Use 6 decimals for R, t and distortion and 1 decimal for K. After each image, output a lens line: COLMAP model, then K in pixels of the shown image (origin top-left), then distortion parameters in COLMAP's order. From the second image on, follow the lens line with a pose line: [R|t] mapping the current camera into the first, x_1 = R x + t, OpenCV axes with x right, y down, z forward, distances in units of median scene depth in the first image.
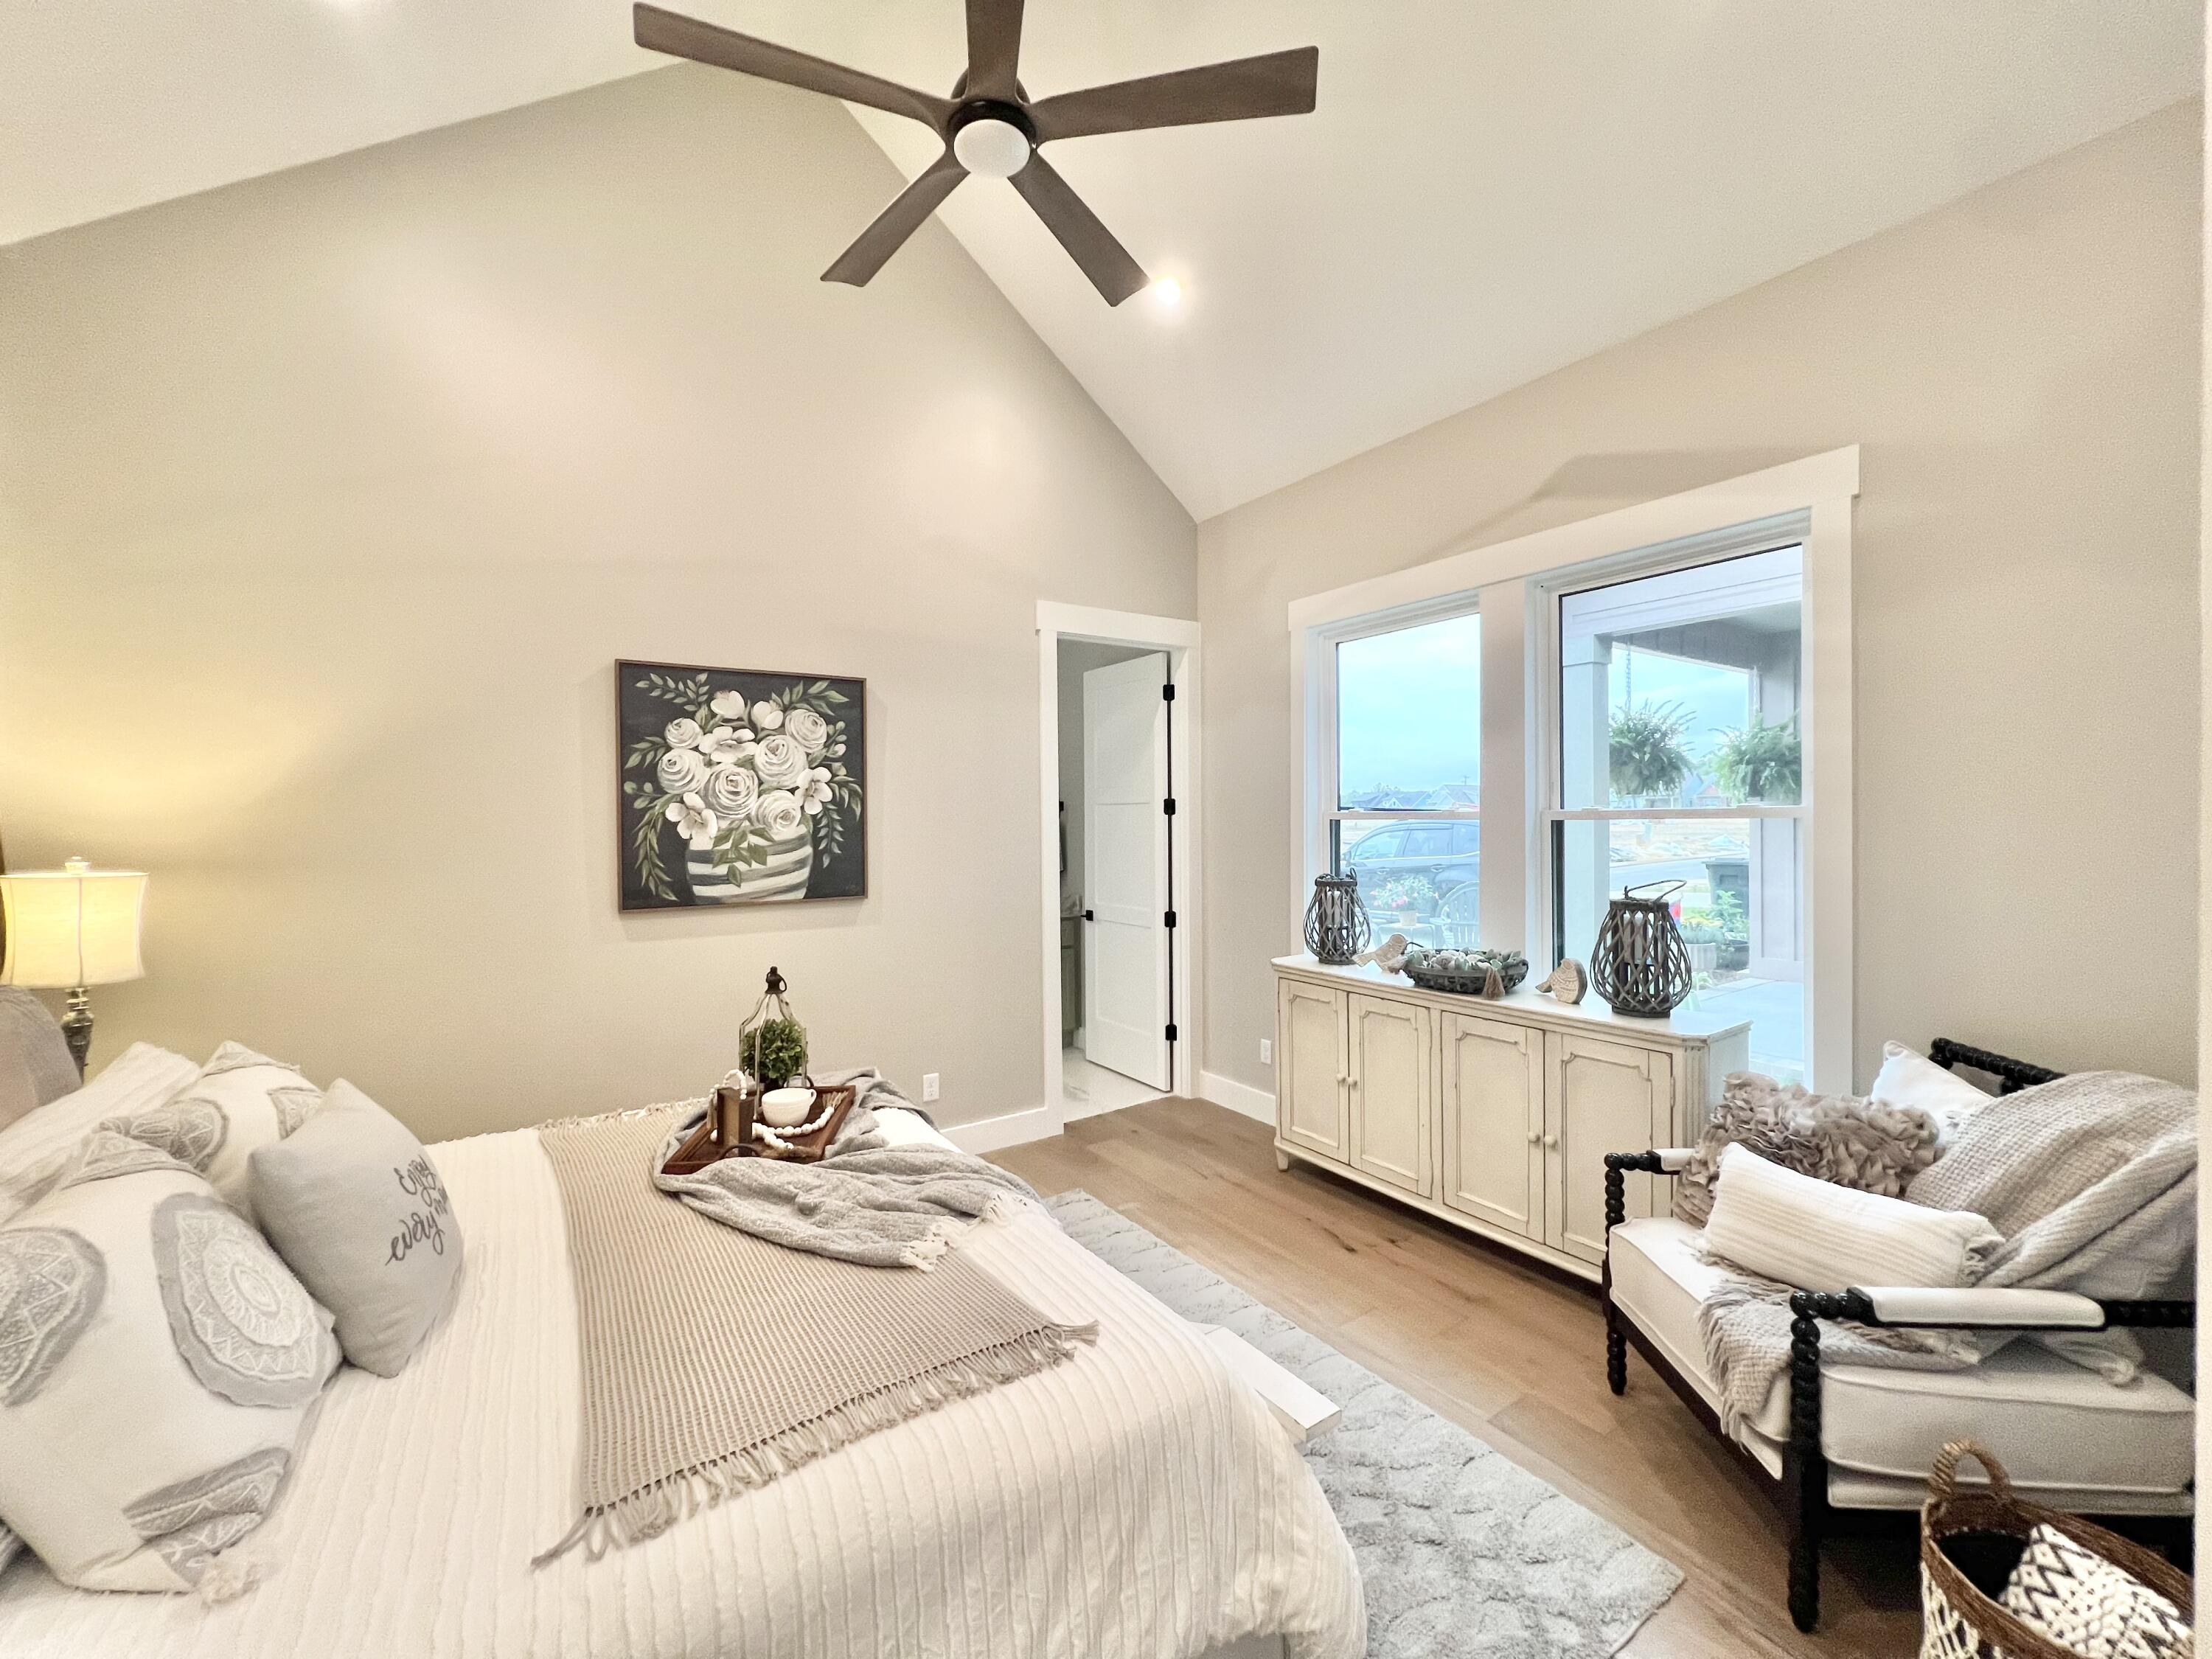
lens RADIAL K [[884.5, 0, 1104.7], [0, 884.5, 823.0], [0, 0, 1]] dist [-0.003171, 0.001118]
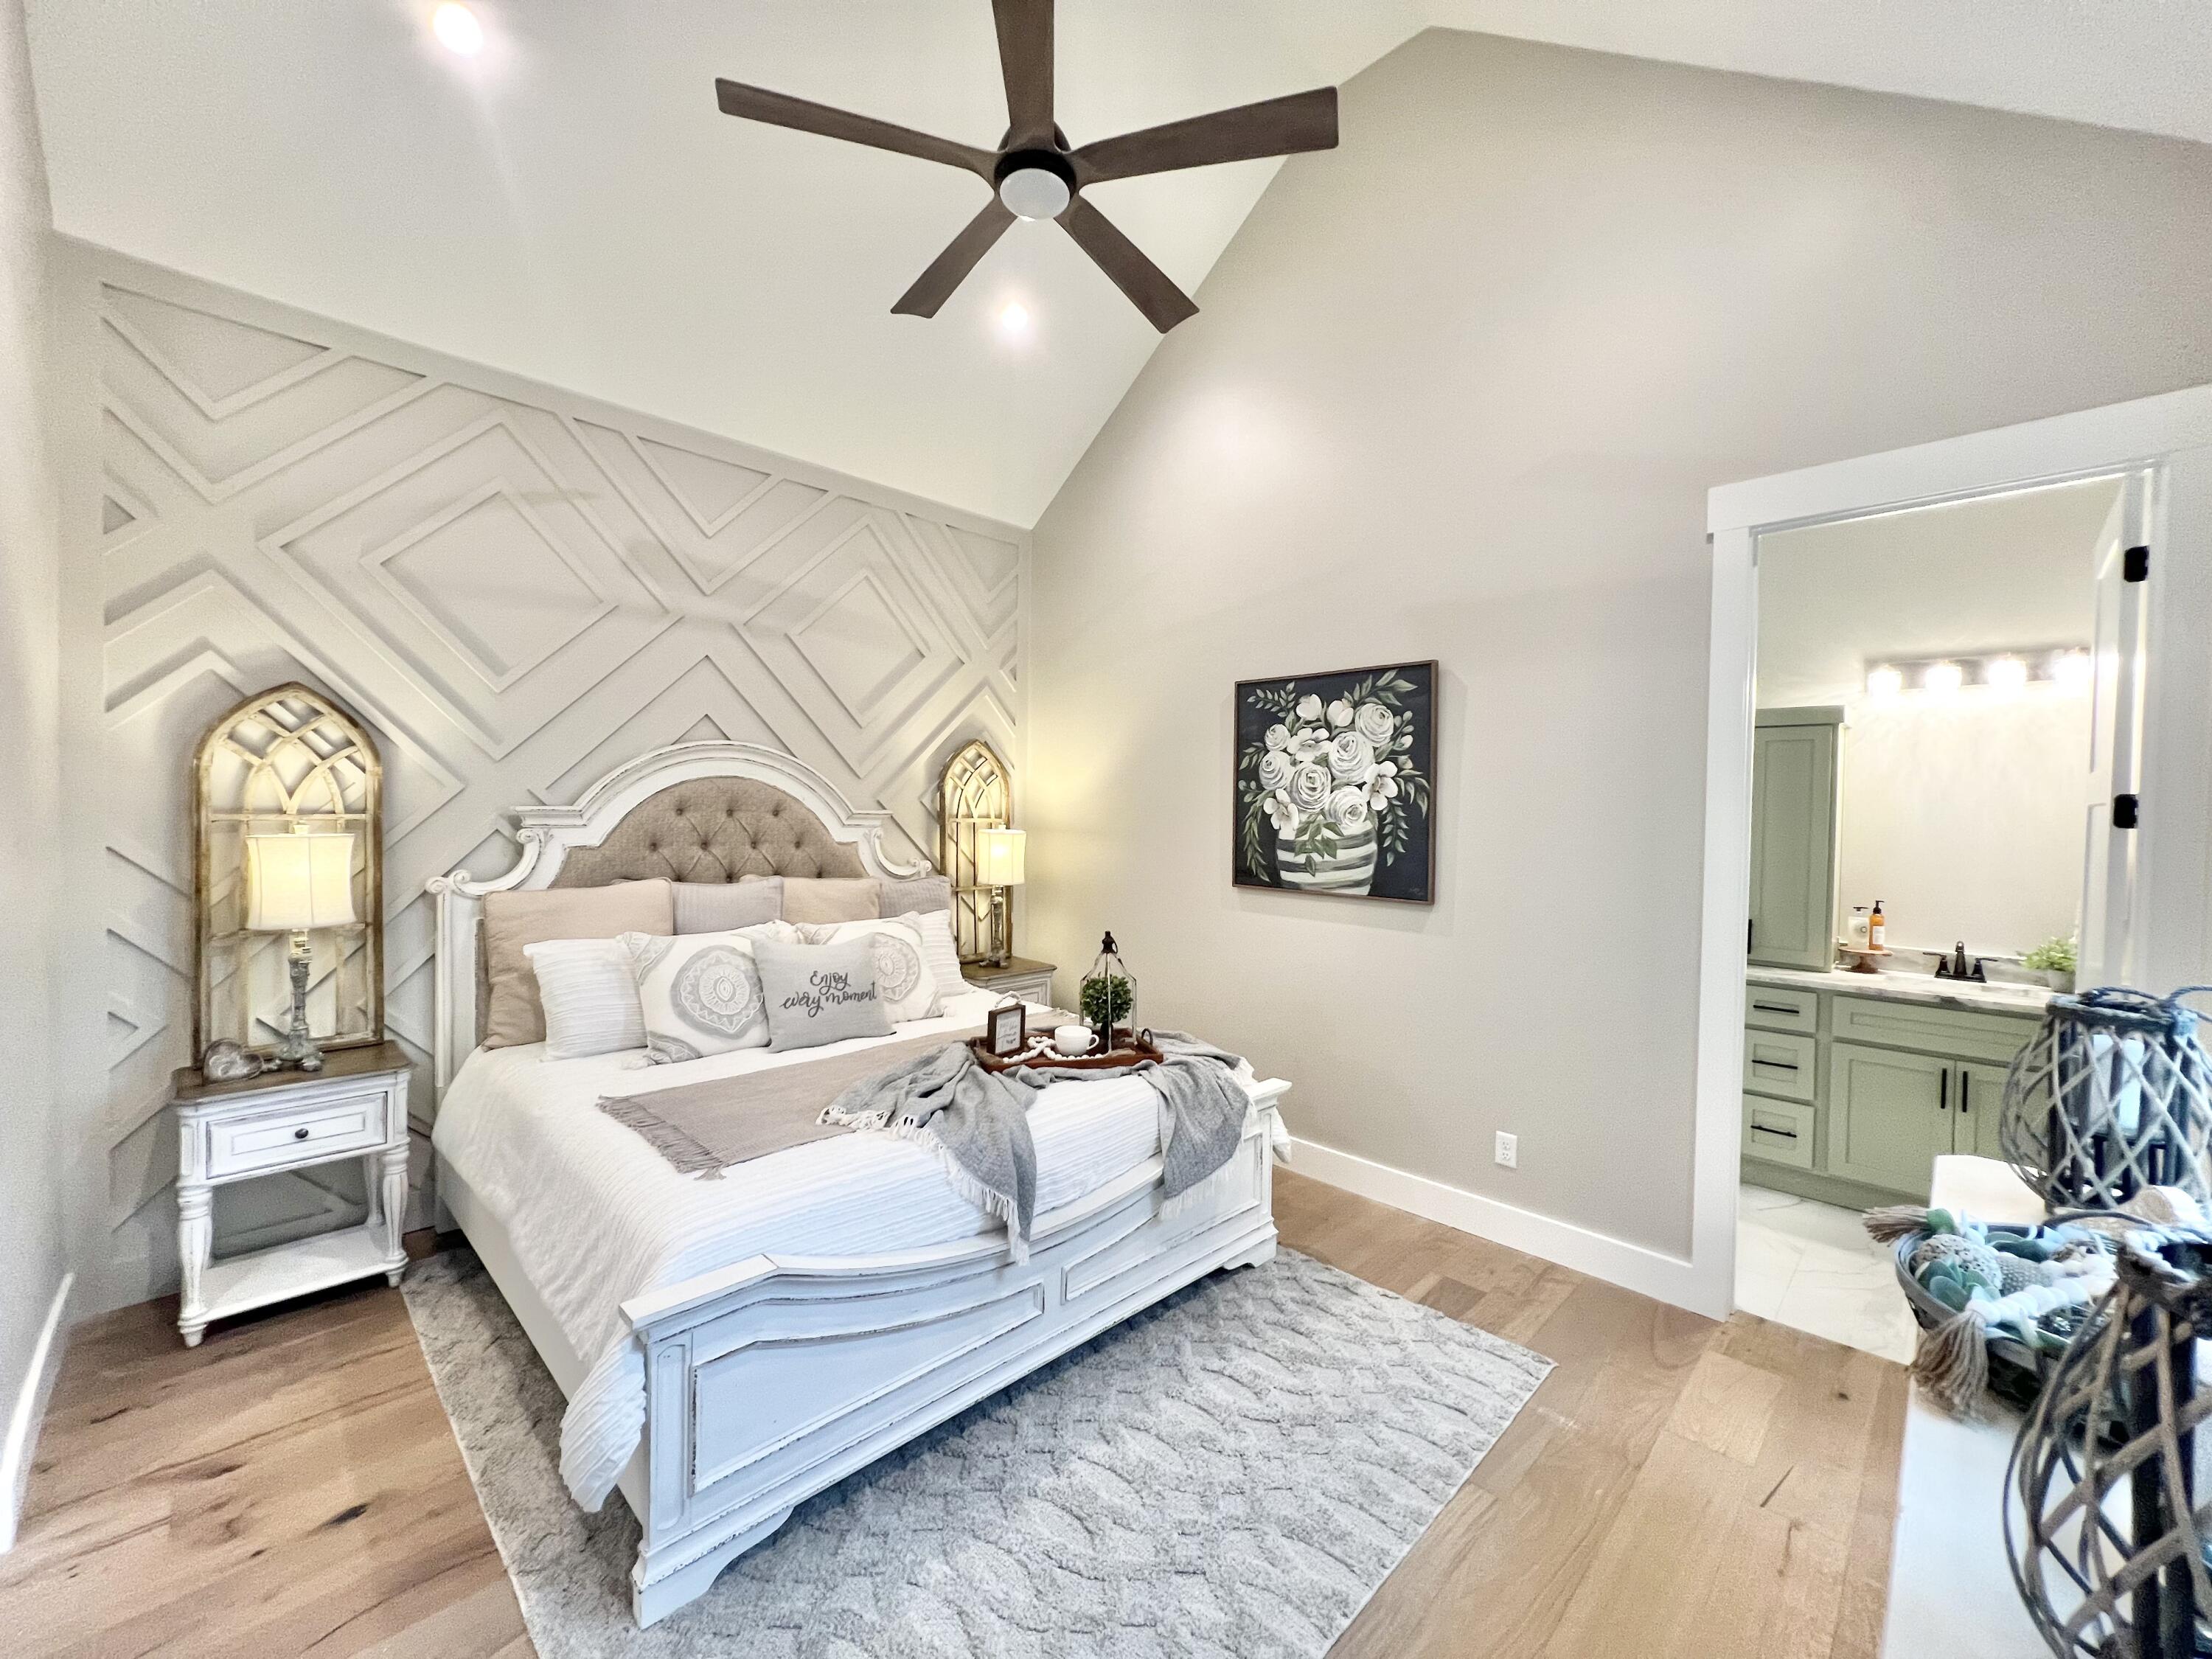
lens RADIAL K [[884.5, 0, 1119.3], [0, 884.5, 821.4], [0, 0, 1]] dist [-0.003171, 0.001118]
pose [[0.194359, 0.031635, -0.980420, 0.589513], [-0.026048, 0.999294, 0.027080, -0.017260], [0.980585, 0.020275, 0.195046, 0.552598]]
